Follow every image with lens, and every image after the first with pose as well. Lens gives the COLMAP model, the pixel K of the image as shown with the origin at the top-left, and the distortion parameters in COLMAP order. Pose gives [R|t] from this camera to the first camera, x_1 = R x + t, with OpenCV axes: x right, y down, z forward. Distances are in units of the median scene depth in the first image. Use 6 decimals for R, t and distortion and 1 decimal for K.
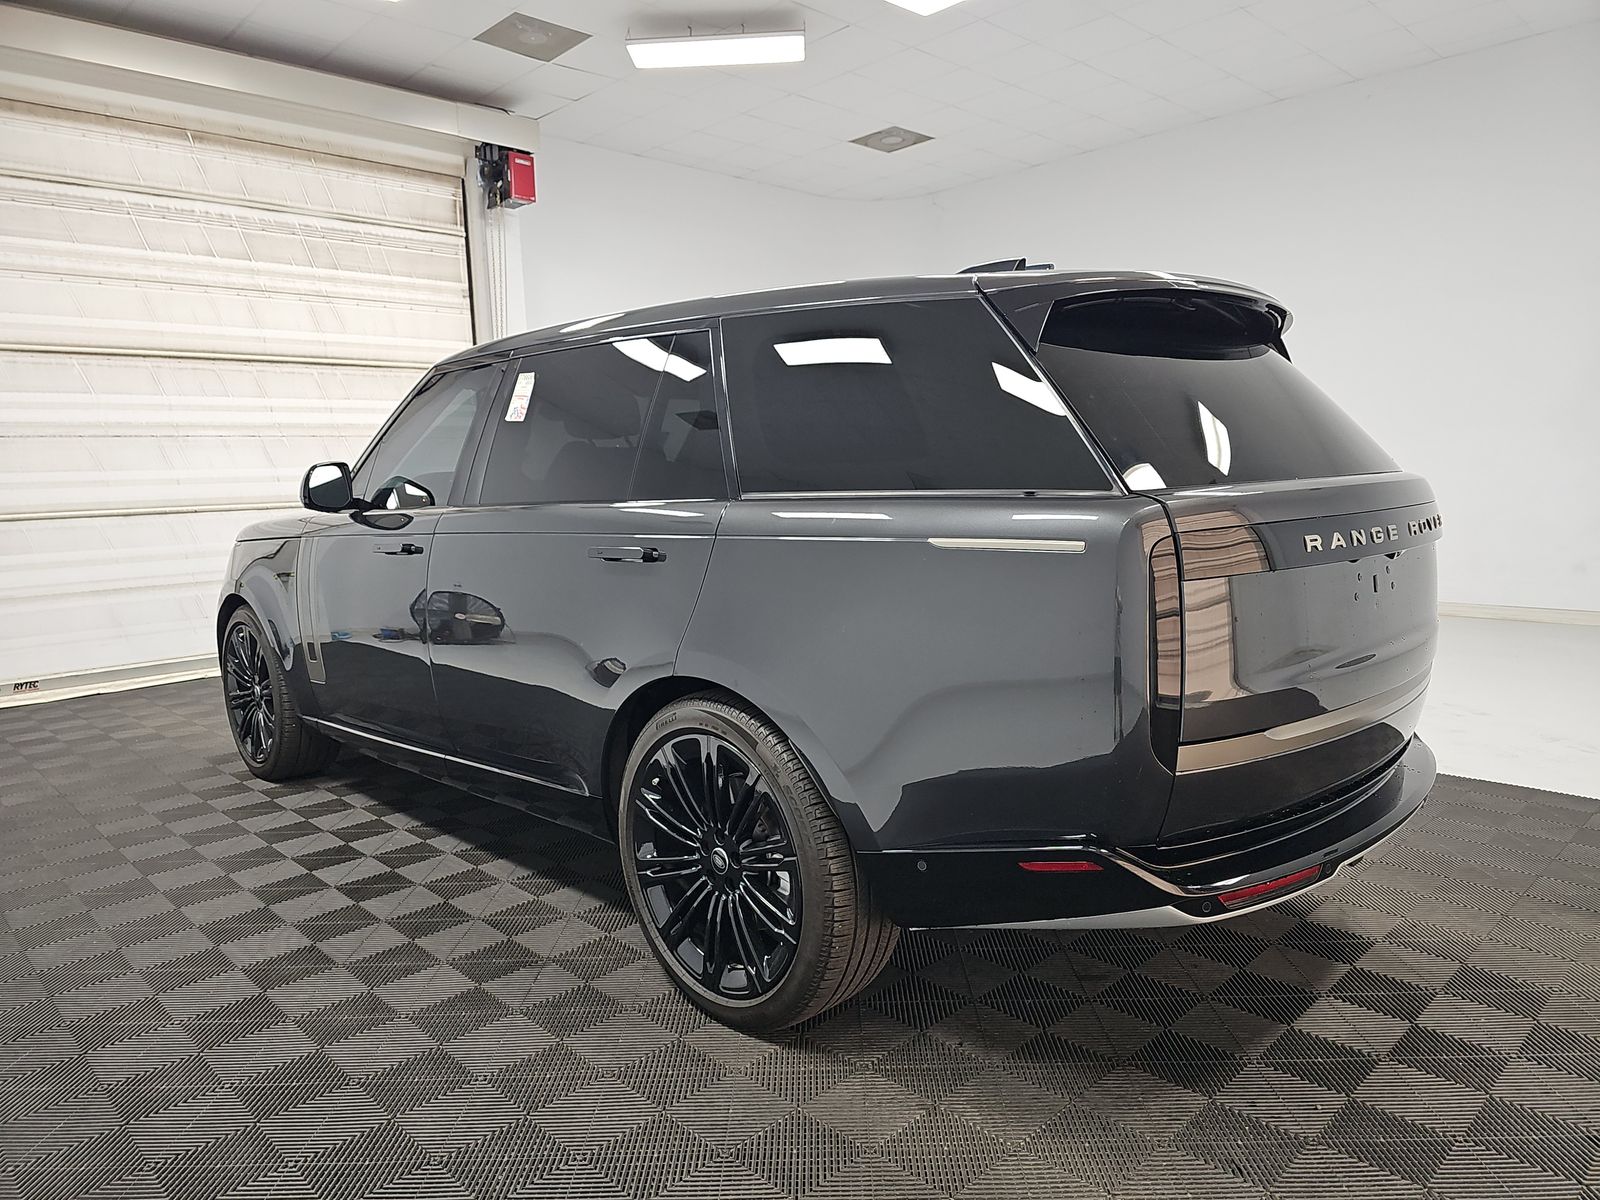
lens RADIAL K [[1078.1, 0, 800.1], [0, 1078.1, 628.9], [0, 0, 1]] dist [-0.008235, -0.006053]
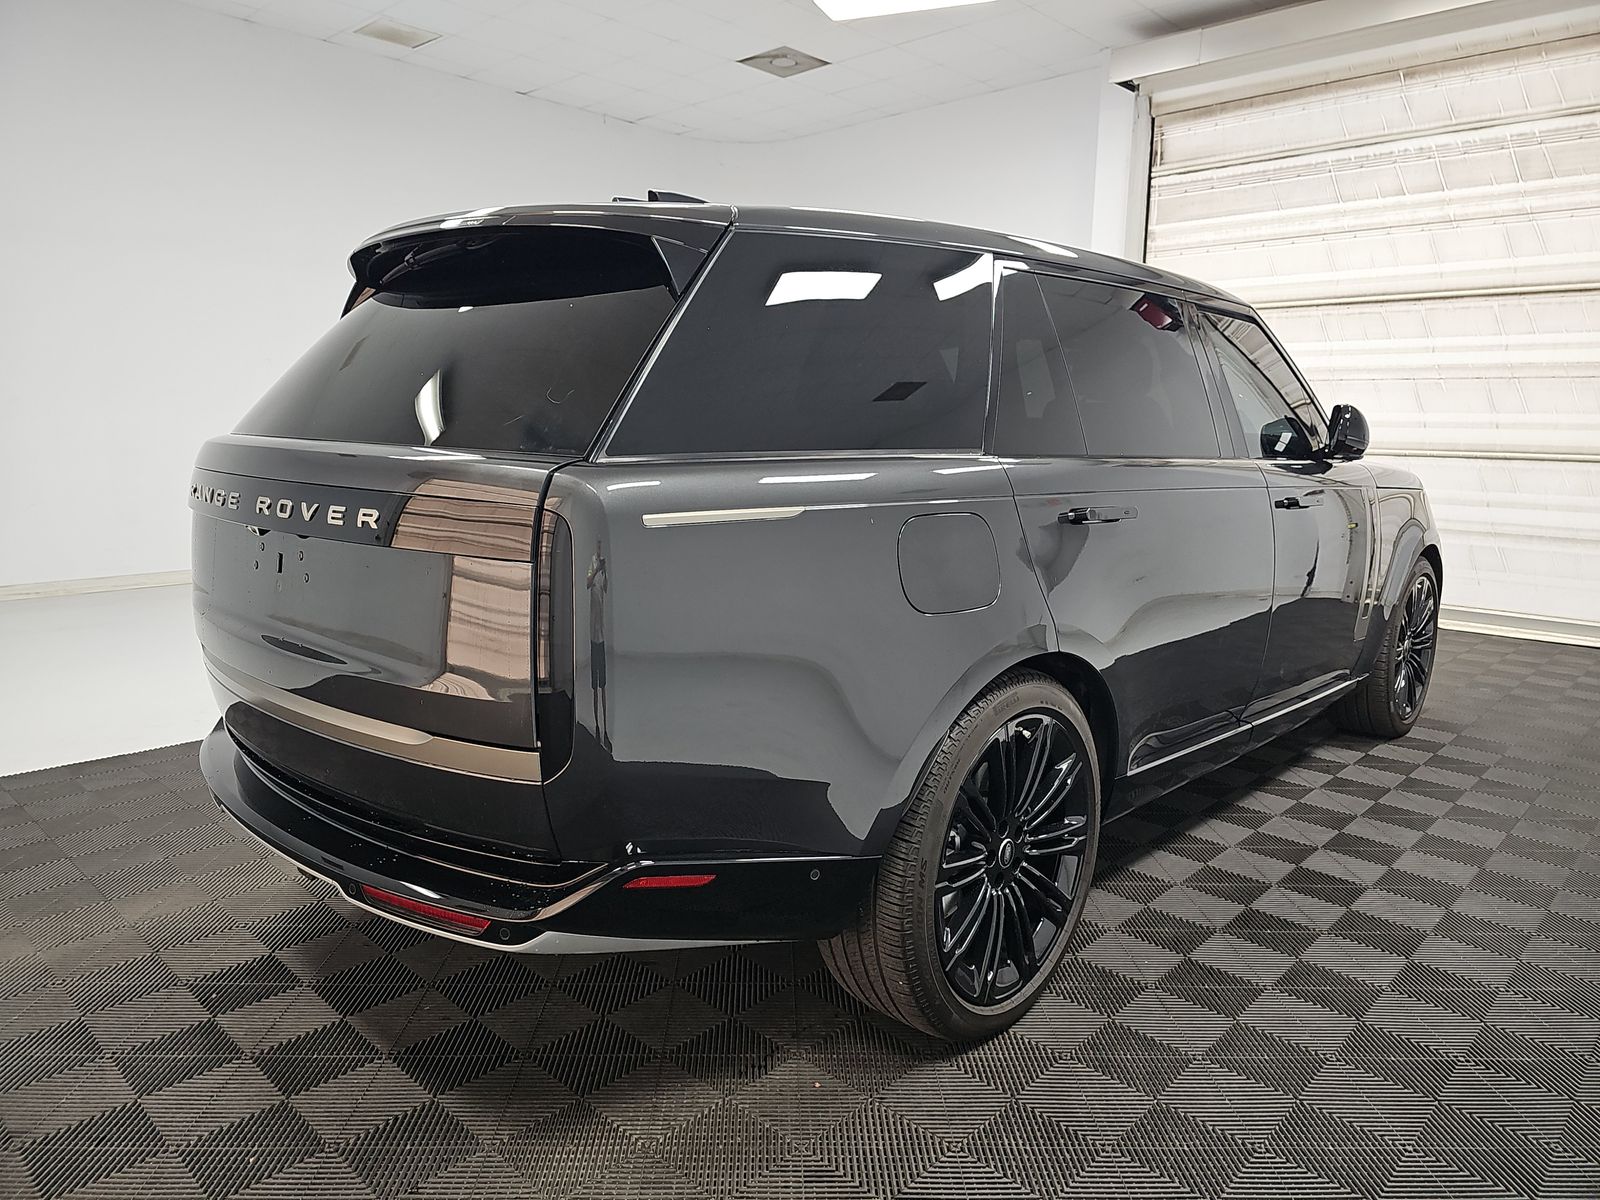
lens RADIAL K [[1074.1, 0, 800.0], [0, 1074.1, 600.0], [0, 0, 1]] dist [-0.001781, -0.006793]
pose [[0.051423, 0.189164, -0.980598, 0.449112], [-0.159963, 0.970780, 0.178882, -0.074105], [0.985783, 0.147661, 0.080180, 0.428007]]
